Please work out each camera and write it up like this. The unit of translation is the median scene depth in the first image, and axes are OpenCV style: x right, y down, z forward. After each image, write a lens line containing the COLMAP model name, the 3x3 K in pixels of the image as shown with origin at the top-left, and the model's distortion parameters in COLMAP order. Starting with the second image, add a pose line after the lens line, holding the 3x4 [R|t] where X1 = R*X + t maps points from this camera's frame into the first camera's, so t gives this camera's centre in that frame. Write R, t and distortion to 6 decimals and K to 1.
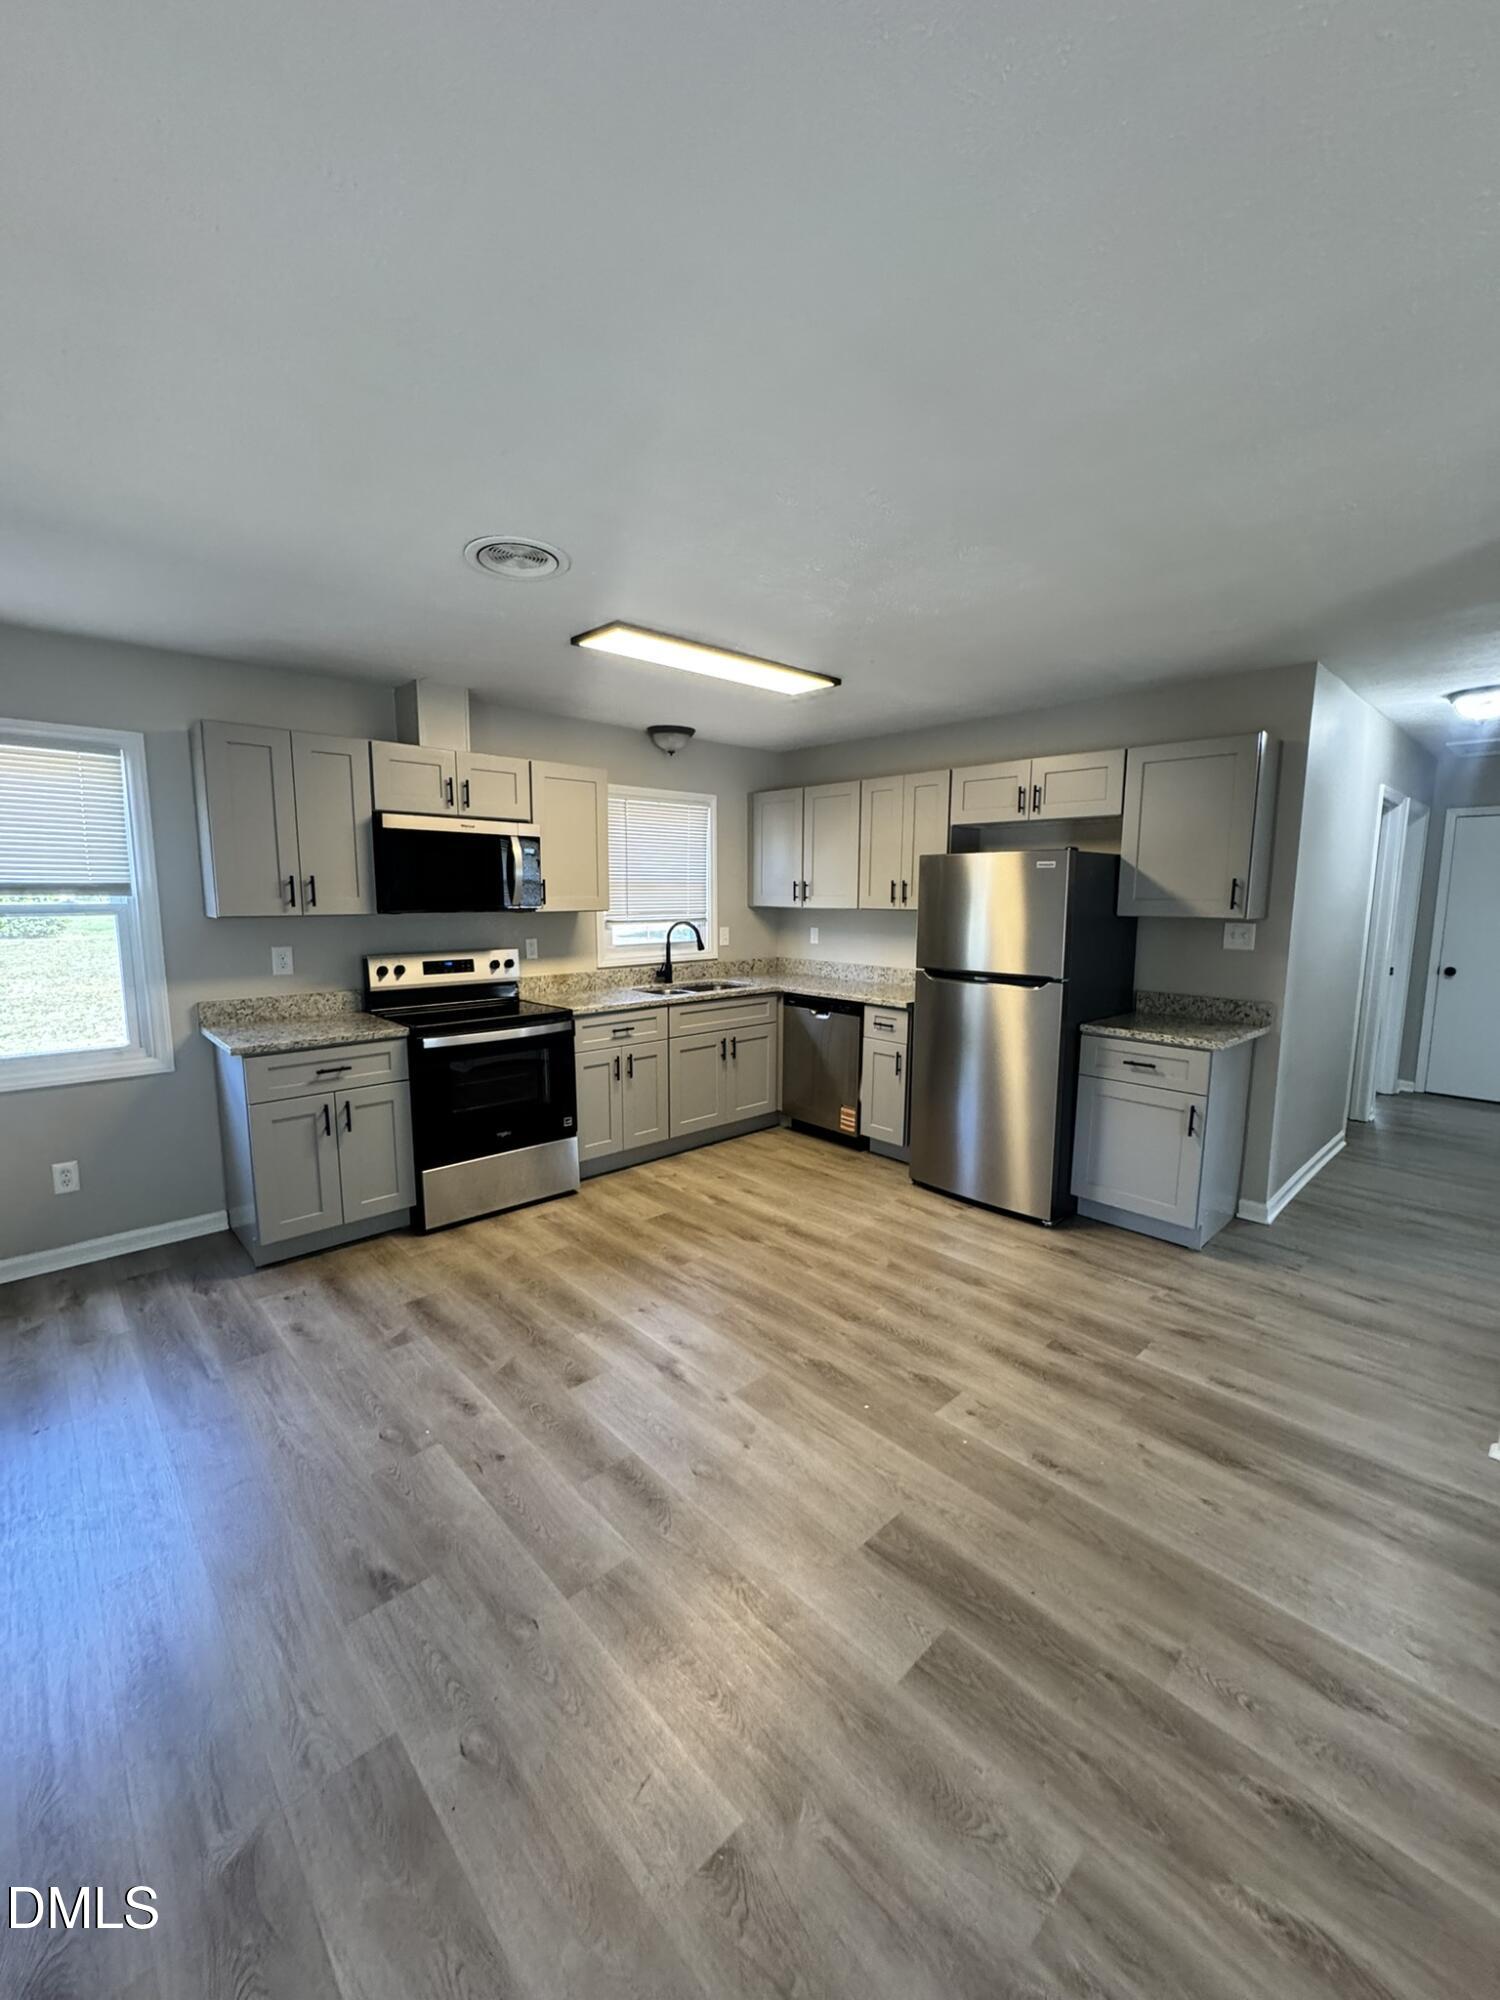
lens RADIAL K [[798.0, 0, 747.2], [0, 798.0, 997.8], [0, 0, 1]] dist [0.001193, -0.000281]
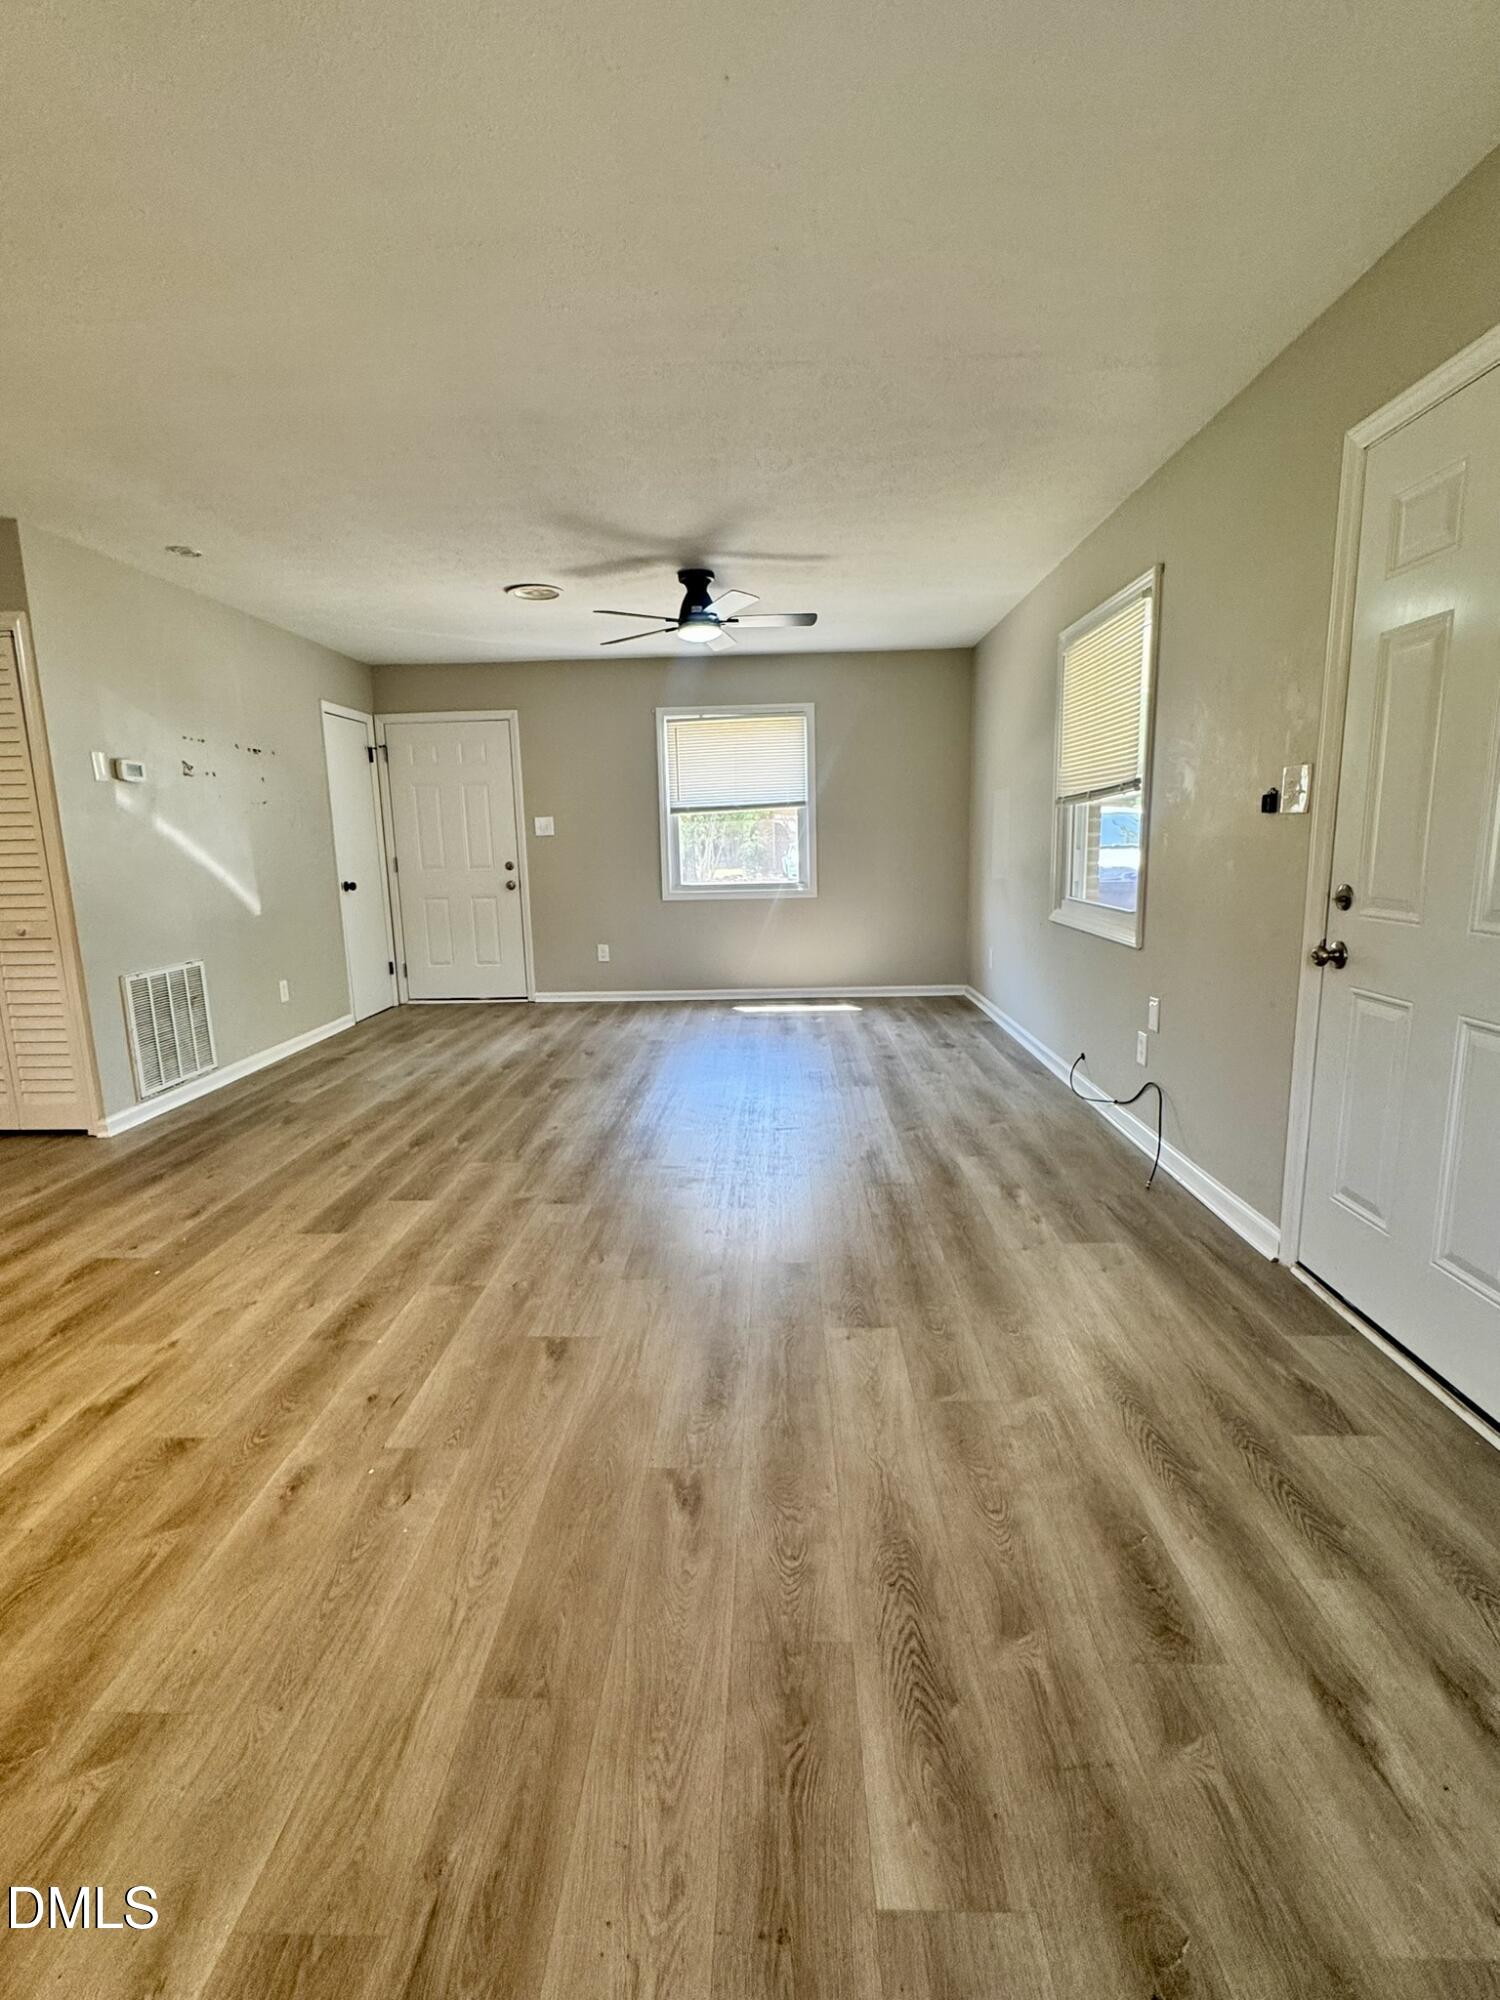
lens RADIAL K [[885.0, 0, 748.4], [0, 885.0, 992.9], [0, 0, 1]] dist [-0.000076, 0.000021]
pose [[-0.706242, -0.113576, 0.698801, -1.184267], [0.115332, 0.955406, 0.271842, -0.029542], [-0.698514, 0.272580, -0.661648, 1.226901]]
